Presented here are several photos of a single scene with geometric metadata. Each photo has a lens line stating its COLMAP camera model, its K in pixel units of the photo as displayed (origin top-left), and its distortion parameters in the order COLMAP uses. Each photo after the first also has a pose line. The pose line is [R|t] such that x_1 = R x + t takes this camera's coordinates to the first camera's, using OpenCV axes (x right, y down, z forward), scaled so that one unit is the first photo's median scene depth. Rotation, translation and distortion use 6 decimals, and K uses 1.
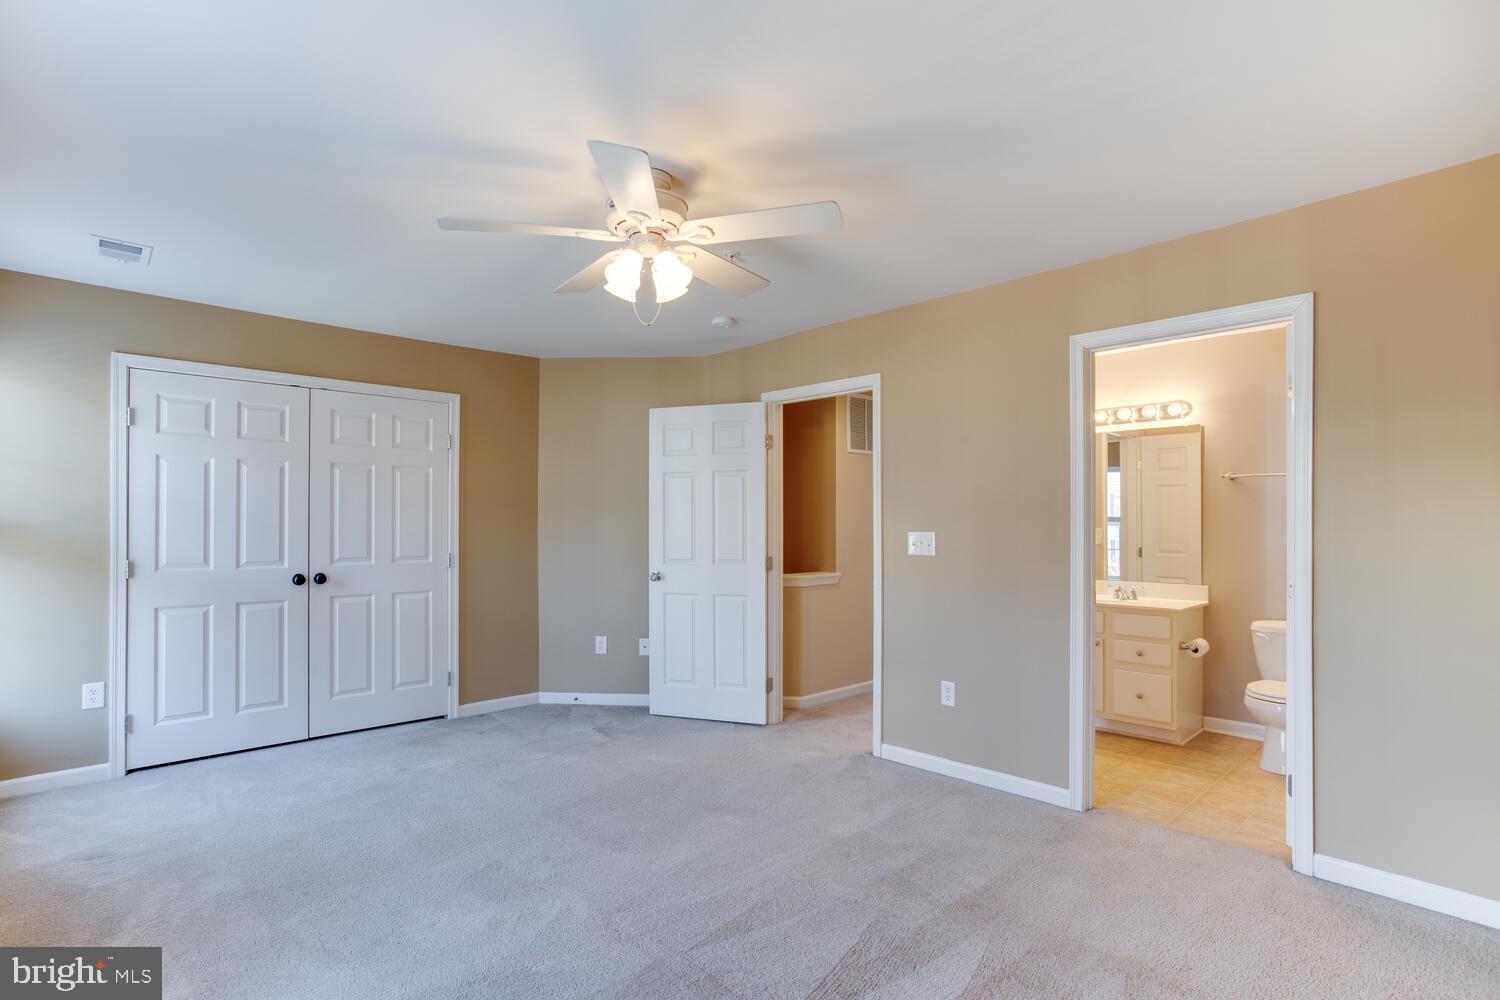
lens RADIAL K [[740.9, 0, 750.7], [0, 740.9, 506.6], [0, 0, 1]] dist [-0.030153, 0.018552]
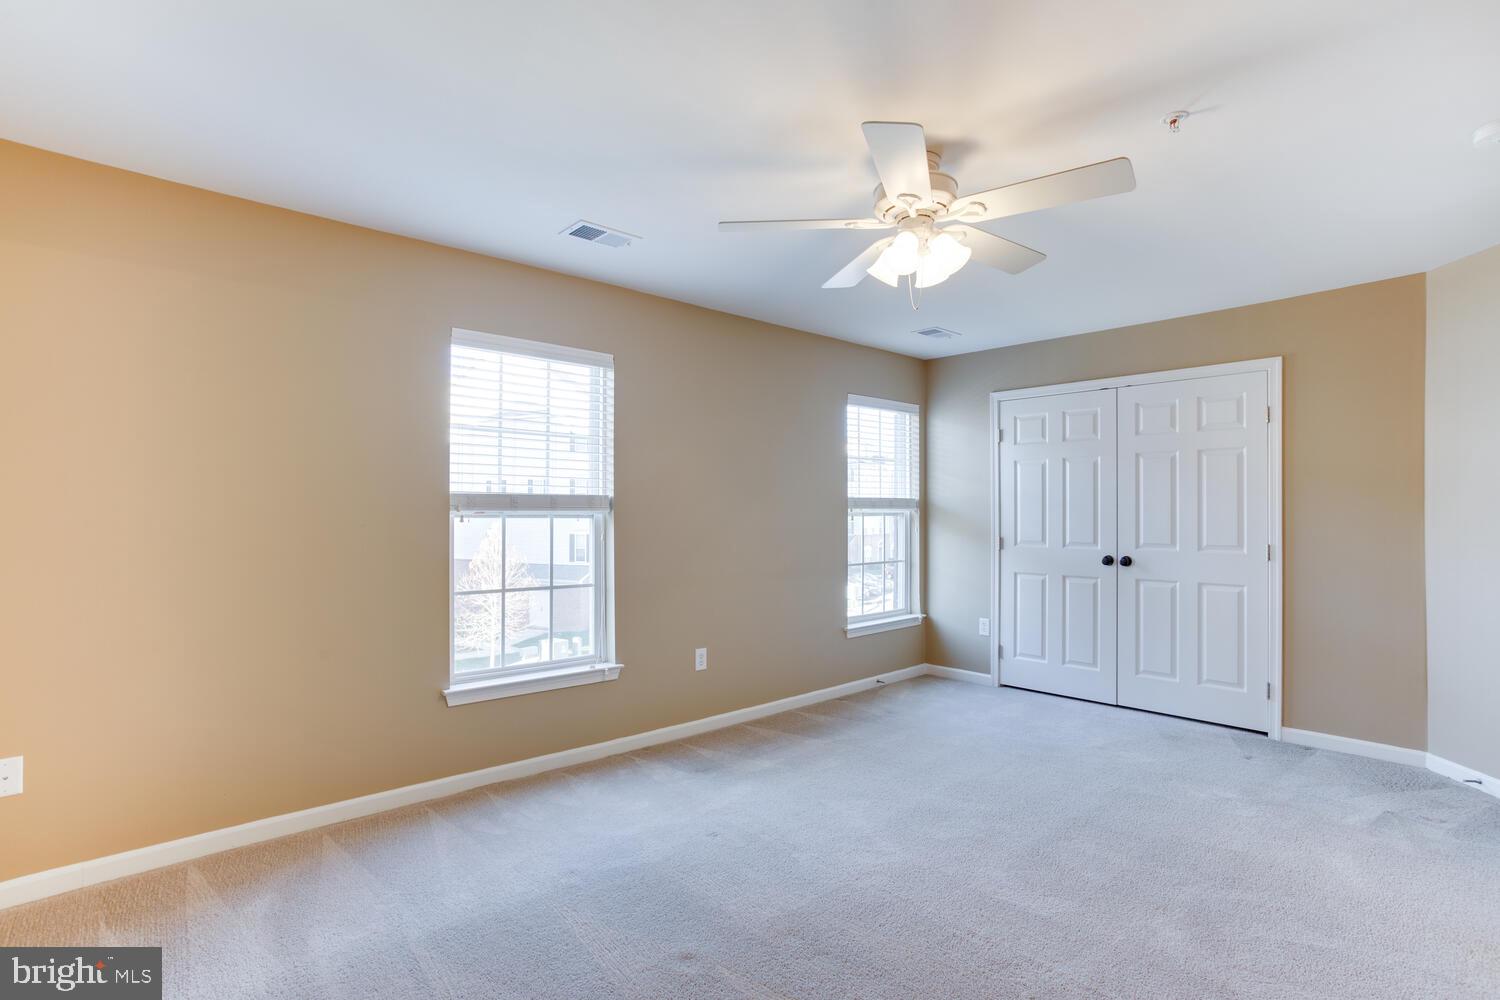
lens RADIAL K [[740.9, 0, 761.2], [0, 740.9, 501.3], [0, 0, 1]] dist [-0.030153, 0.018552]
pose [[-0.003780, -0.011783, -0.999923, 0.517917], [0.025097, 0.999615, -0.011874, 0.008774], [0.999678, -0.025140, -0.003483, 0.479510]]
